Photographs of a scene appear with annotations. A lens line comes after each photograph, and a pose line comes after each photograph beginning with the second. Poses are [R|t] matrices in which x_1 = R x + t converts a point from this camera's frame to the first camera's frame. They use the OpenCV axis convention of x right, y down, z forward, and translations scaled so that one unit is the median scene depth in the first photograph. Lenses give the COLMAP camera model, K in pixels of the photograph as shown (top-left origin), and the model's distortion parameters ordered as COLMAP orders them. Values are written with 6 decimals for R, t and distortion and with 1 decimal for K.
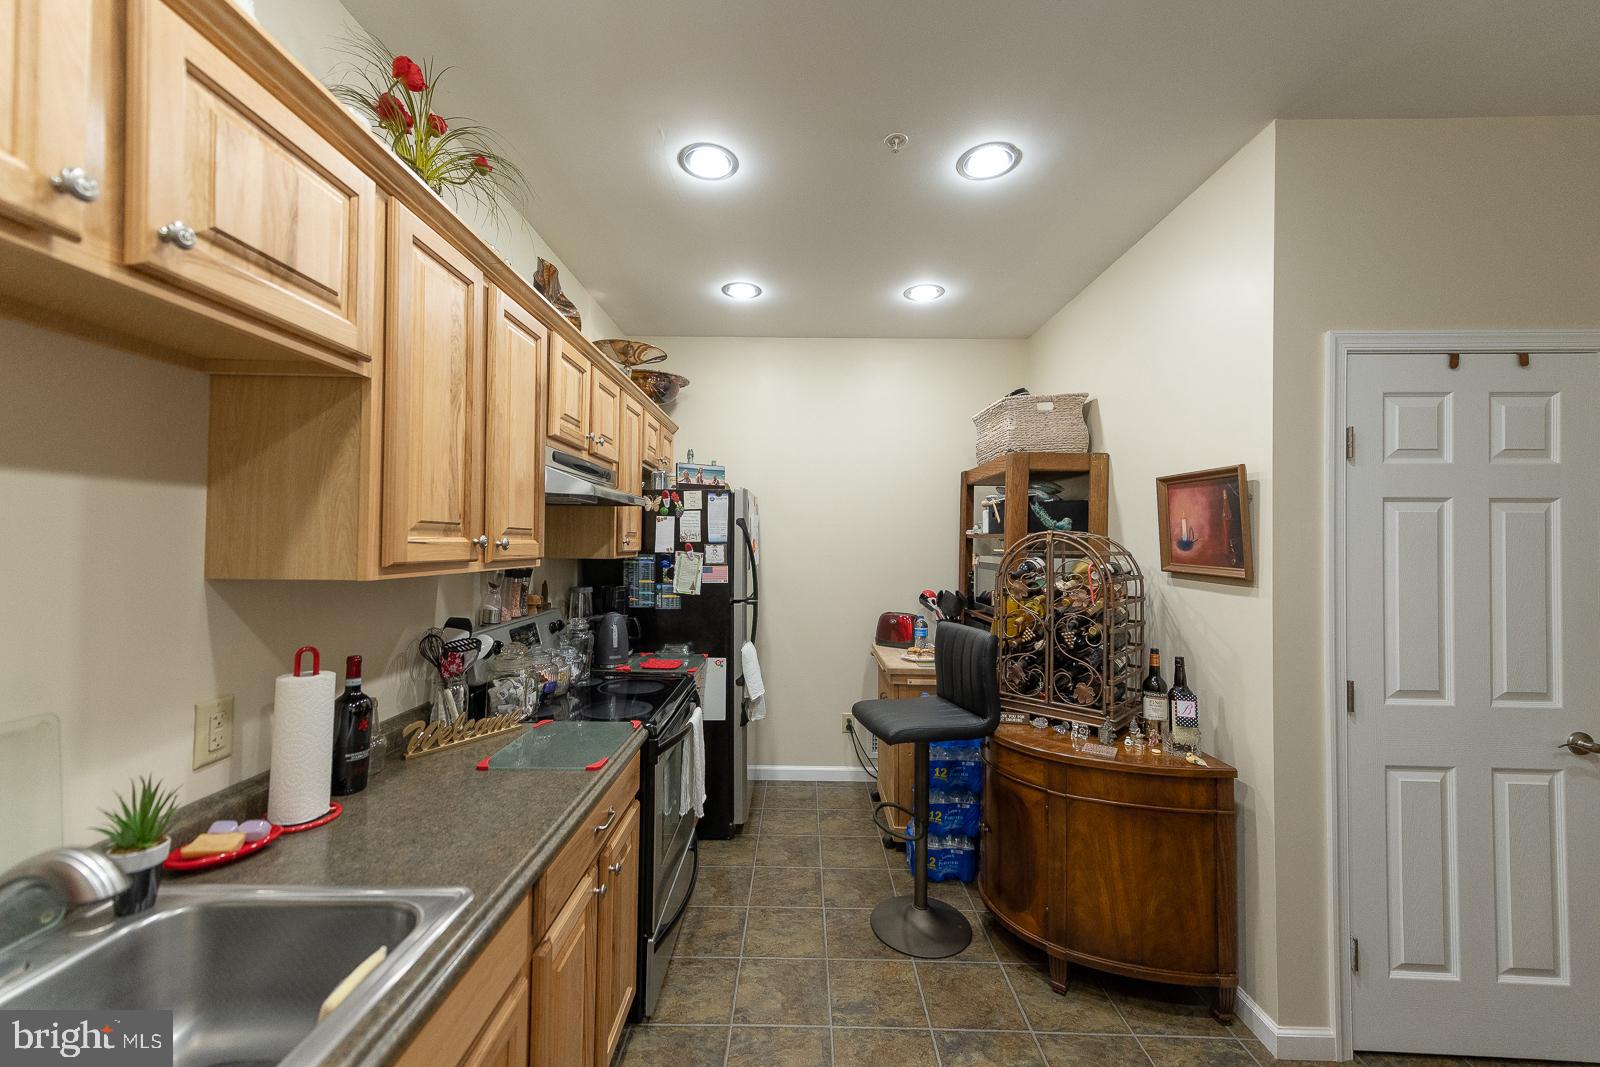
lens RADIAL K [[618.9, 0, 800.1], [0, 618.9, 526.1], [0, 0, 1]] dist [0.017447, -0.001081]
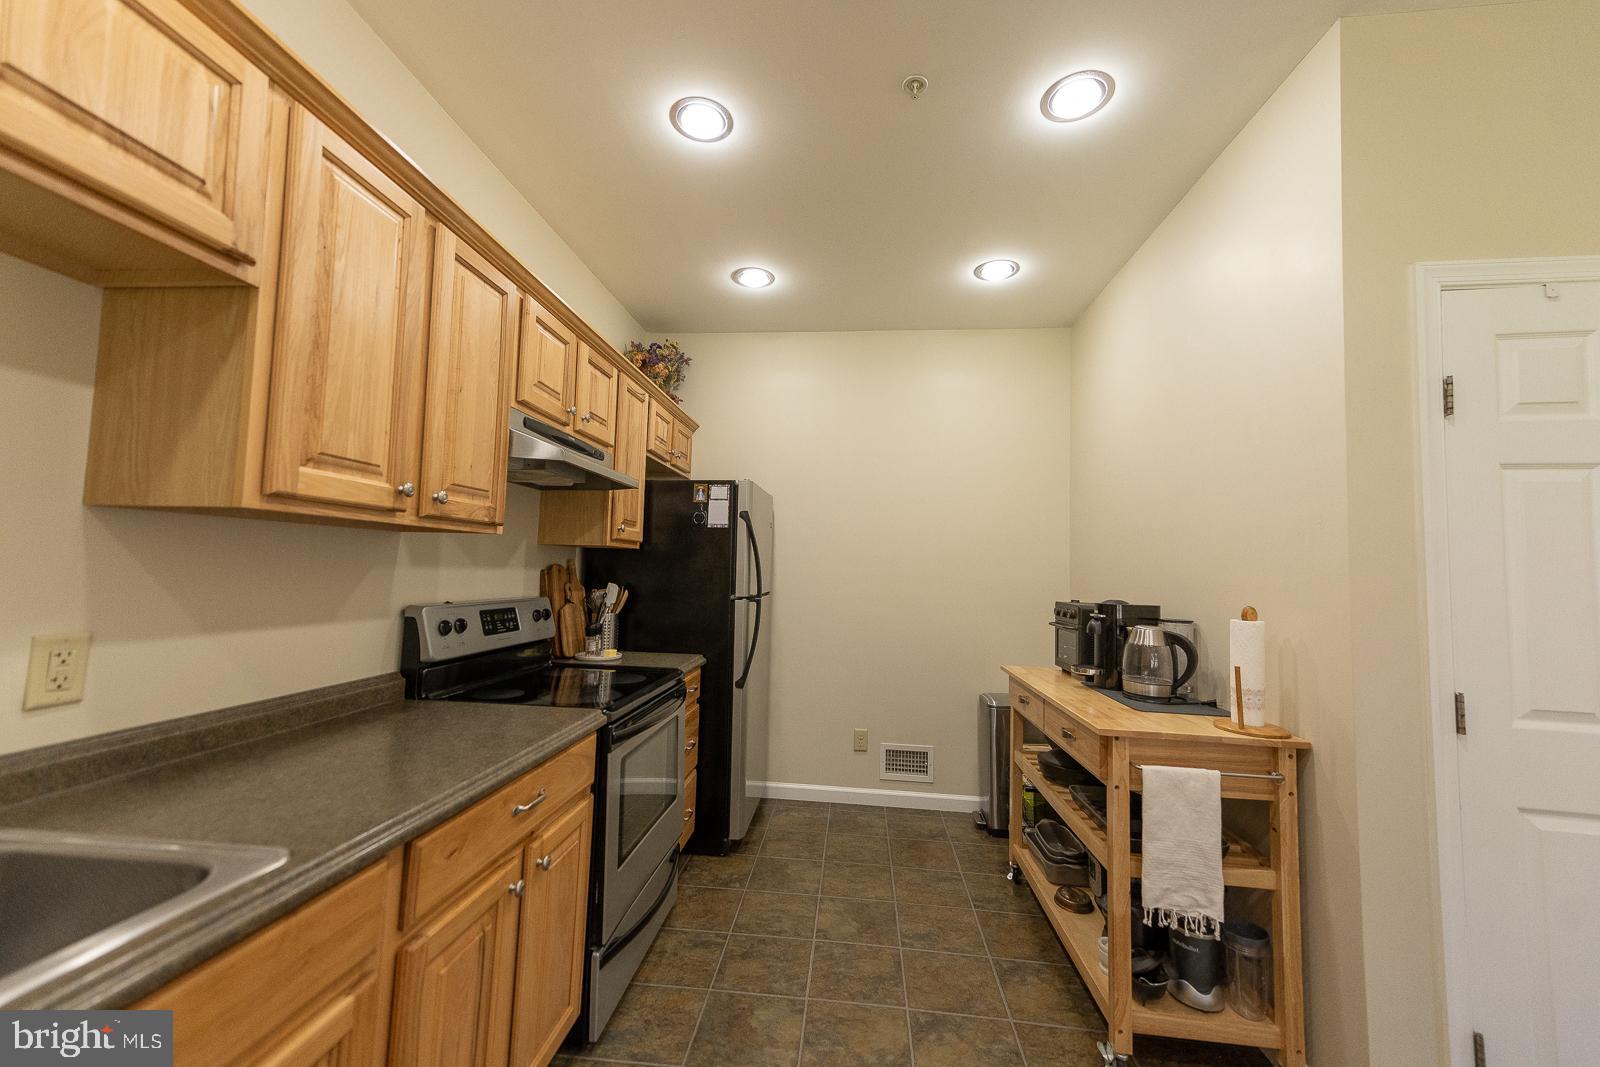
lens RADIAL K [[618.9, 0, 794.3], [0, 618.9, 526.3], [0, 0, 1]] dist [0.017447, -0.001081]
pose [[0.994323, 0.008934, -0.106026, 0.104350], [-0.014488, 0.998556, -0.051730, 0.078997], [0.105411, 0.052973, 0.993017, 0.094281]]
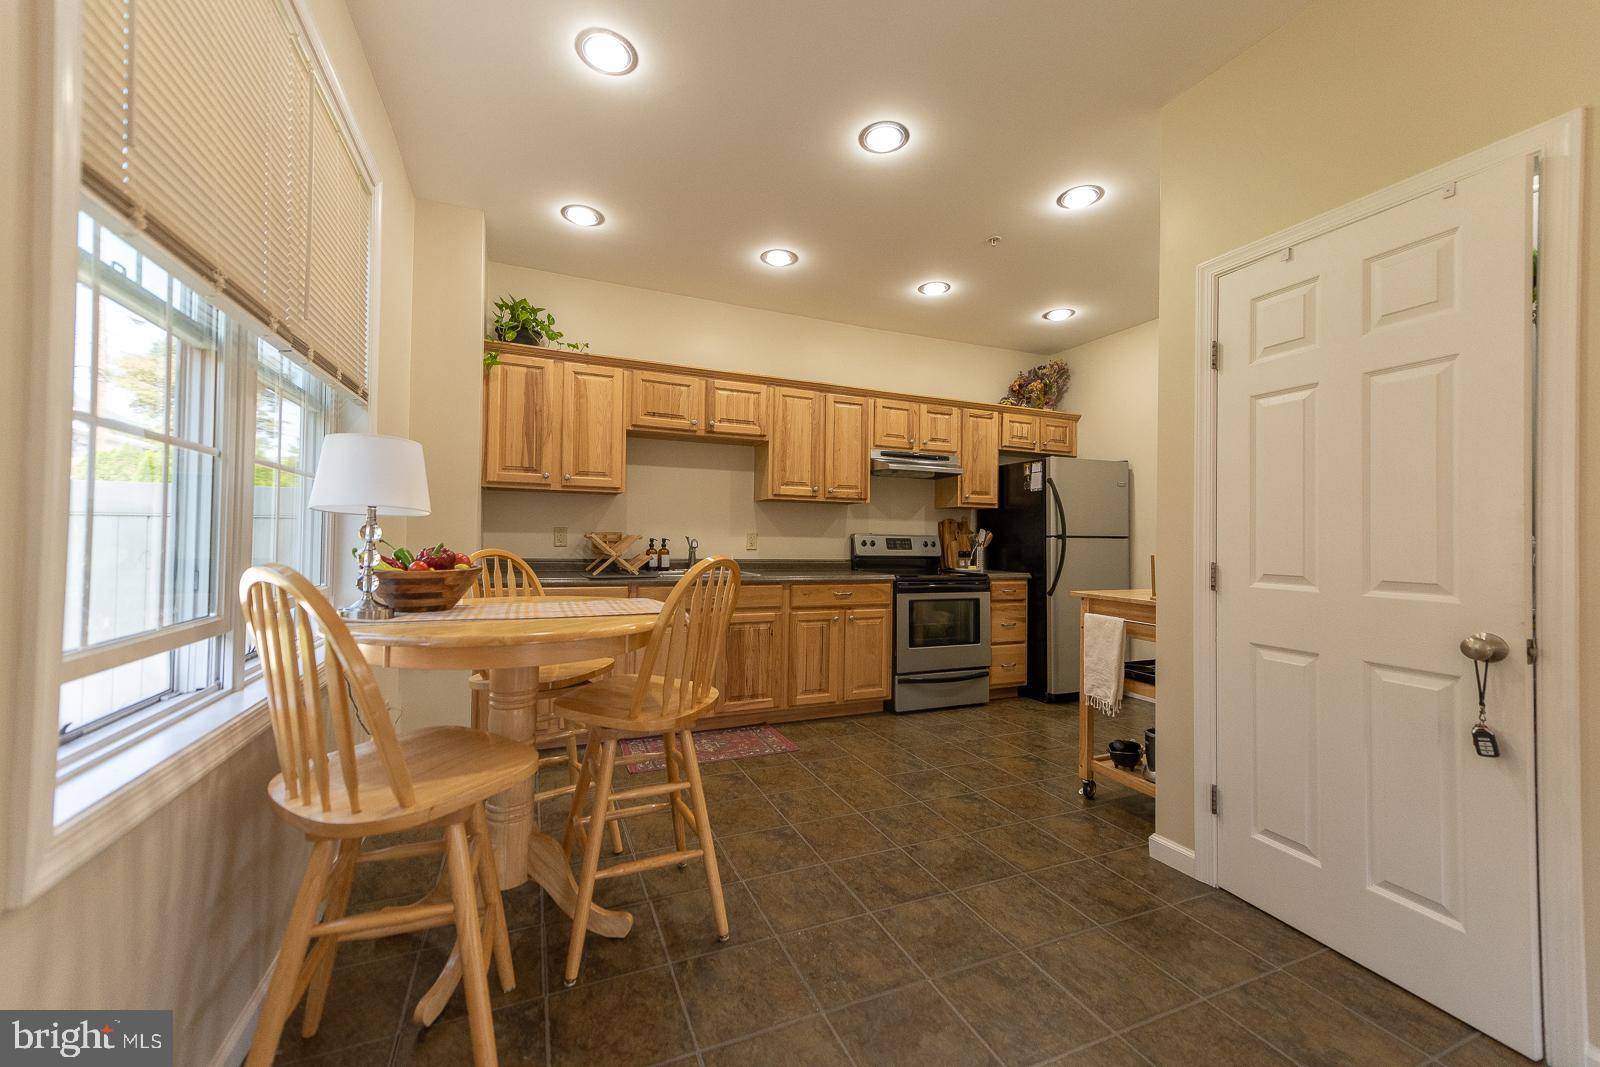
lens RADIAL K [[620.5, 0, 792.6], [0, 620.5, 529.9], [0, 0, 1]] dist [0.001334, 0.000048]
pose [[0.389040, -0.018896, -0.921027, 1.330095], [0.008989, 0.999820, -0.016716, 0.167545], [0.921177, -0.001776, 0.389140, -0.120775]]
